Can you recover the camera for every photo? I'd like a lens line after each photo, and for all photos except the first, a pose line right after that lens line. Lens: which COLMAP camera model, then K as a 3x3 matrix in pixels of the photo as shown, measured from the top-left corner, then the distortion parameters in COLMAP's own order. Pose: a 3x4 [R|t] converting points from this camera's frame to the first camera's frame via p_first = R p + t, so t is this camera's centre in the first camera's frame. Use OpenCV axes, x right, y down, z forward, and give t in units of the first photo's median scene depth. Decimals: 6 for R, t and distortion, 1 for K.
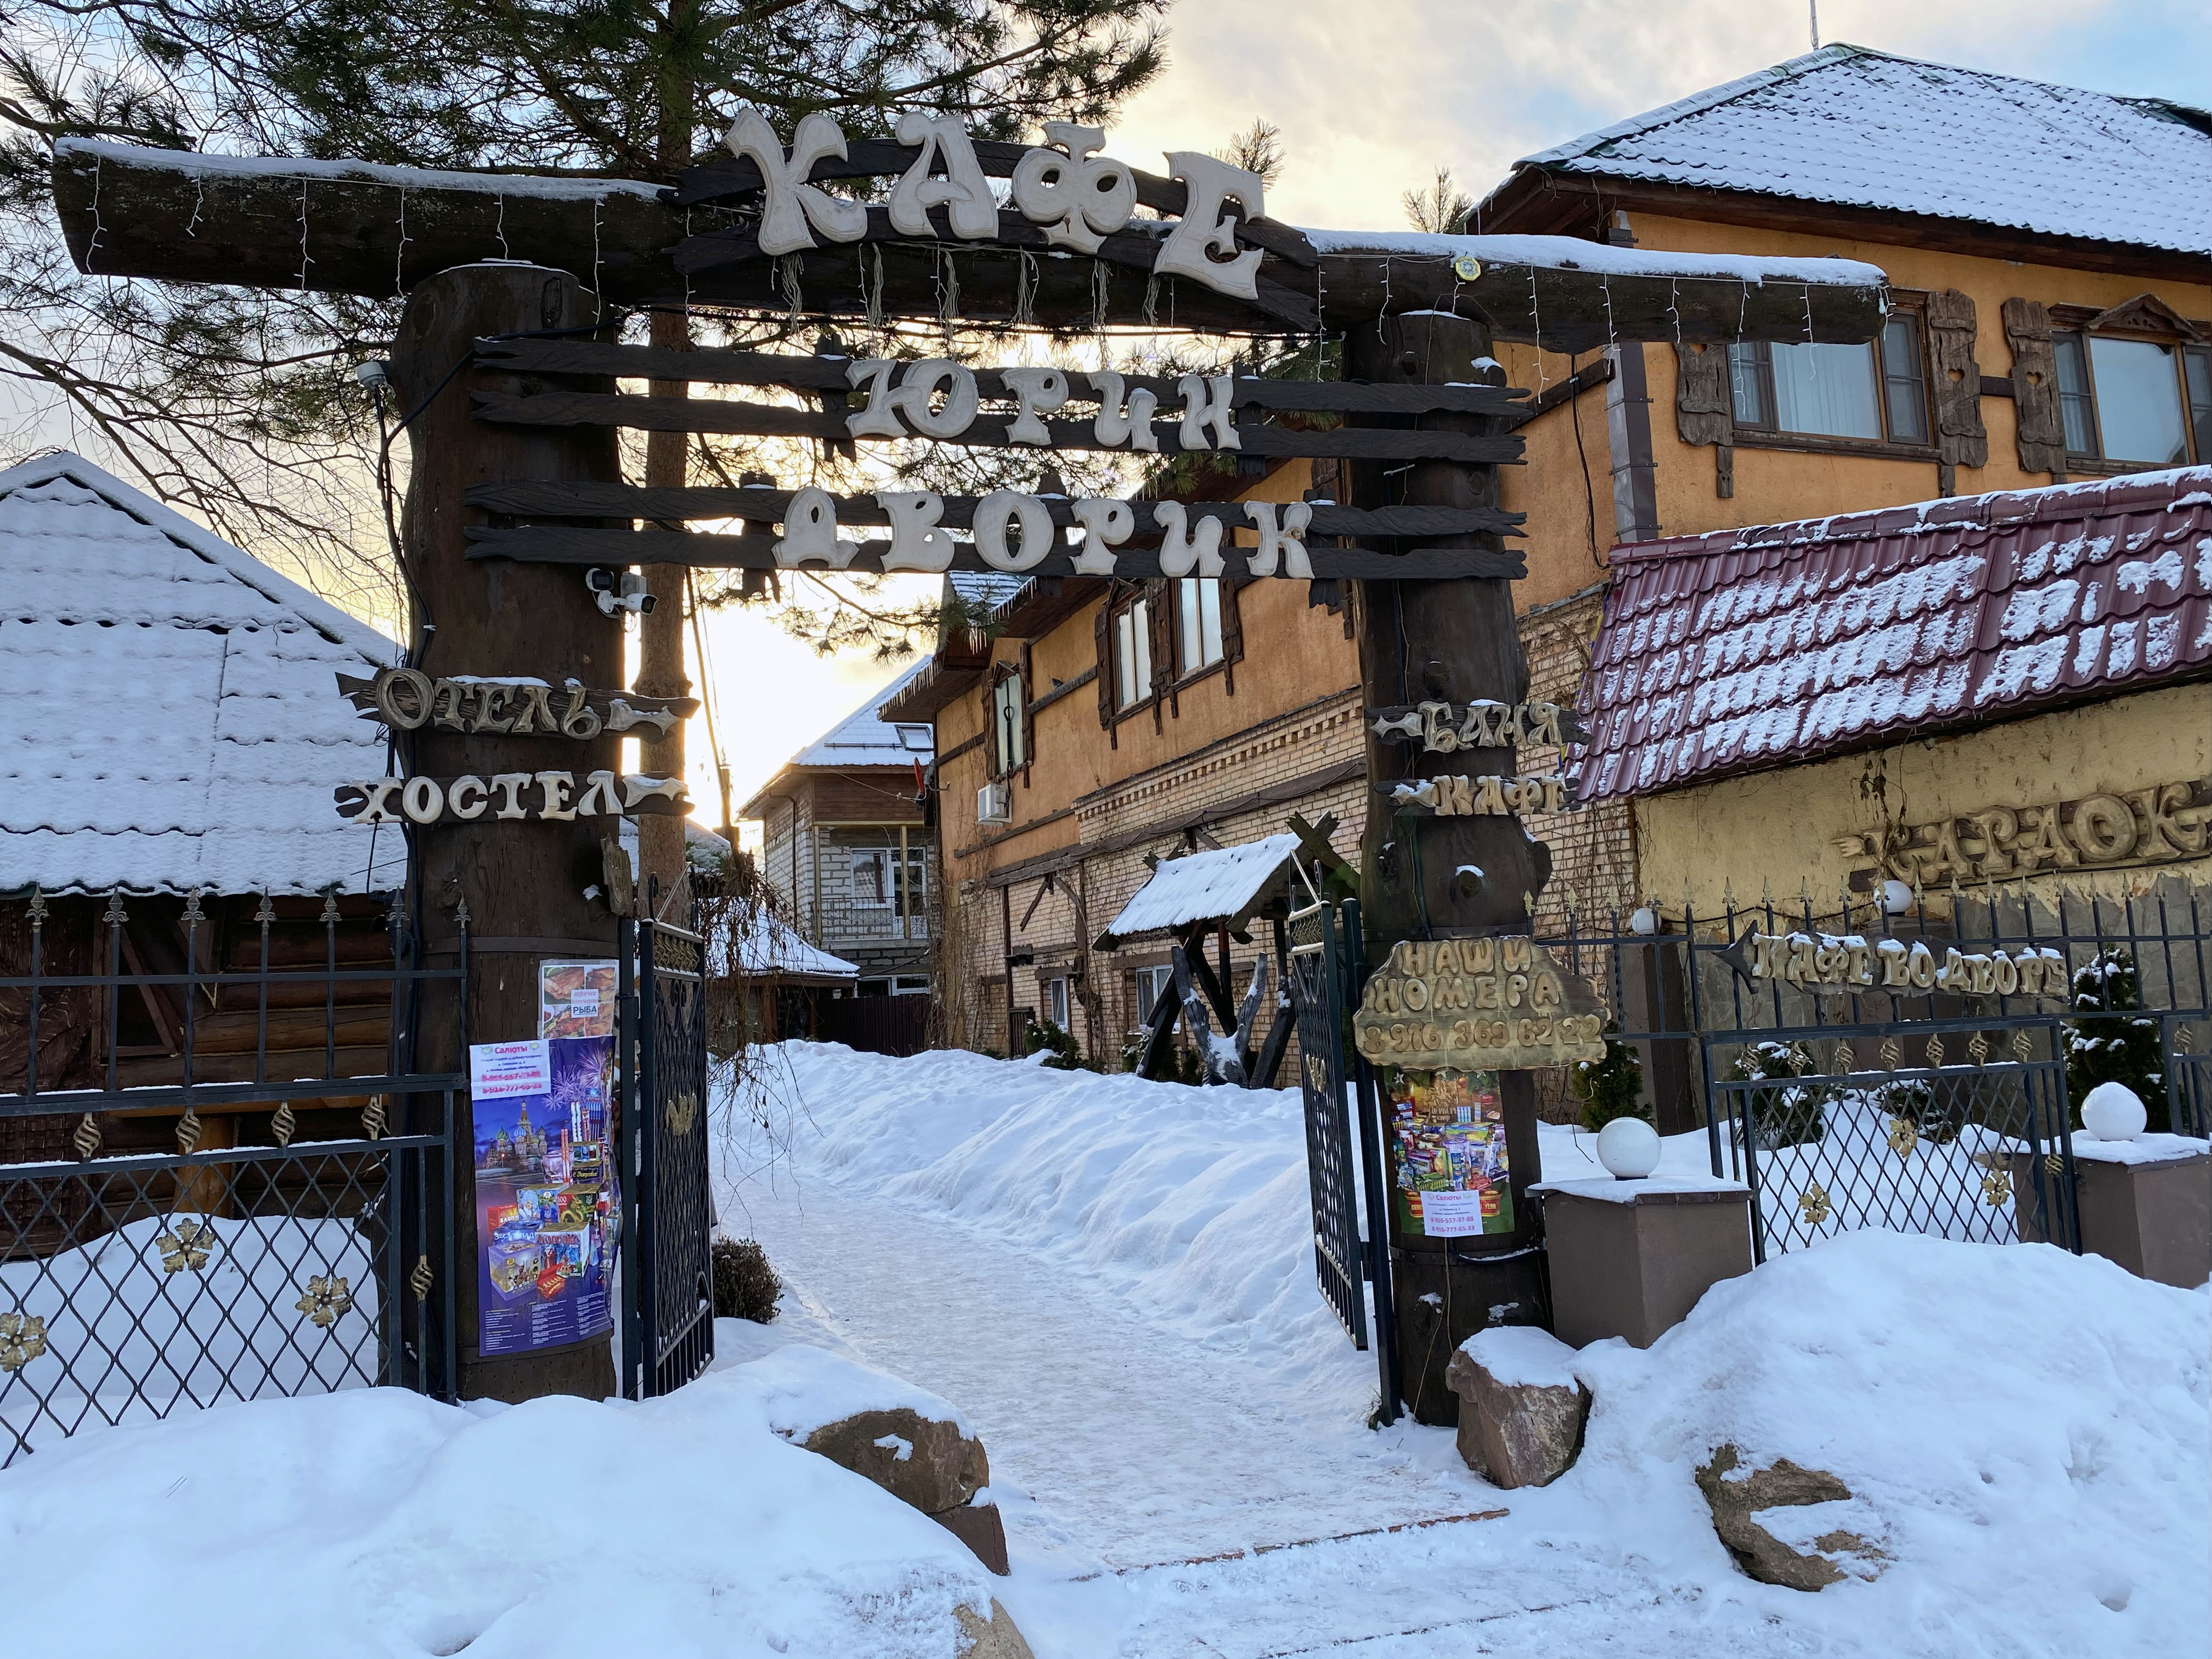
lens RADIAL K [[1740.1, 0, 1106.0], [0, 1740.1, 829.5], [0, 0, 1]] dist [0.022755, 0.000815]
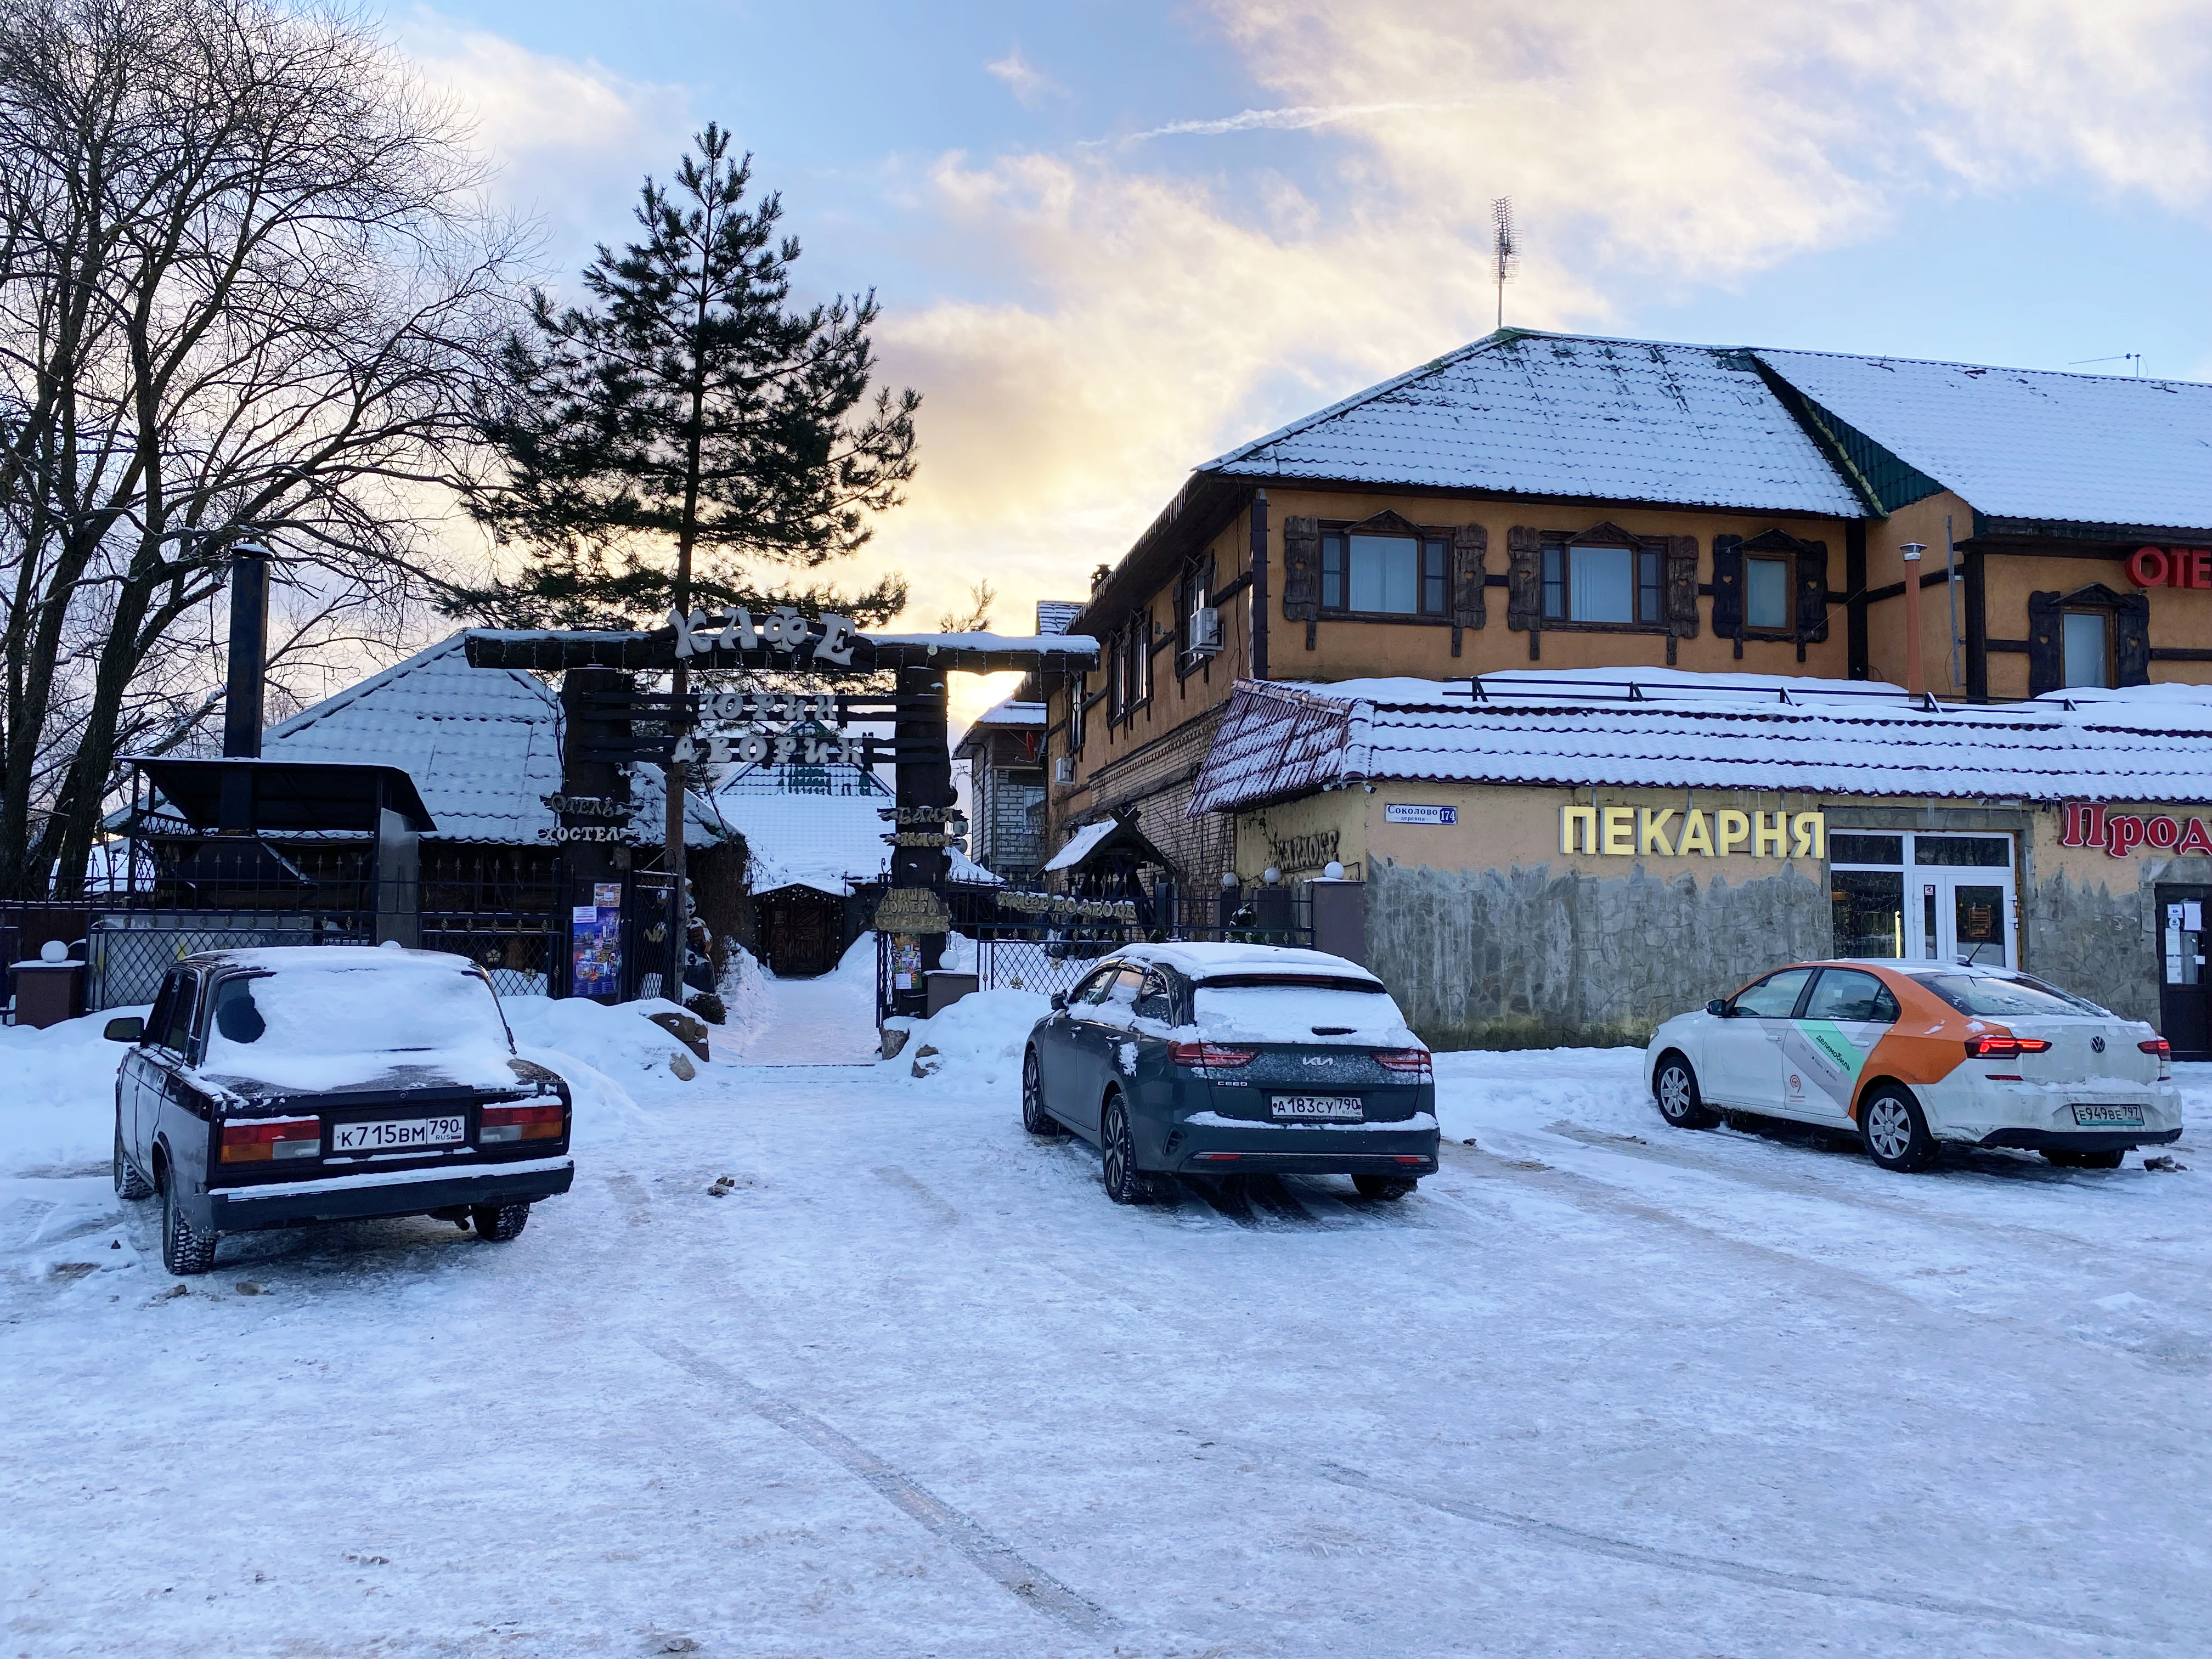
lens RADIAL K [[1641.3, 0, 1106.0], [0, 1641.3, 829.5], [0, 0, 1]] dist [0.124676, -0.222646]
pose [[0.985085, 0.041820, -0.166909, 0.983159], [-0.033438, 0.998049, 0.052720, -0.191794], [0.168788, -0.046353, 0.984562, -1.652106]]
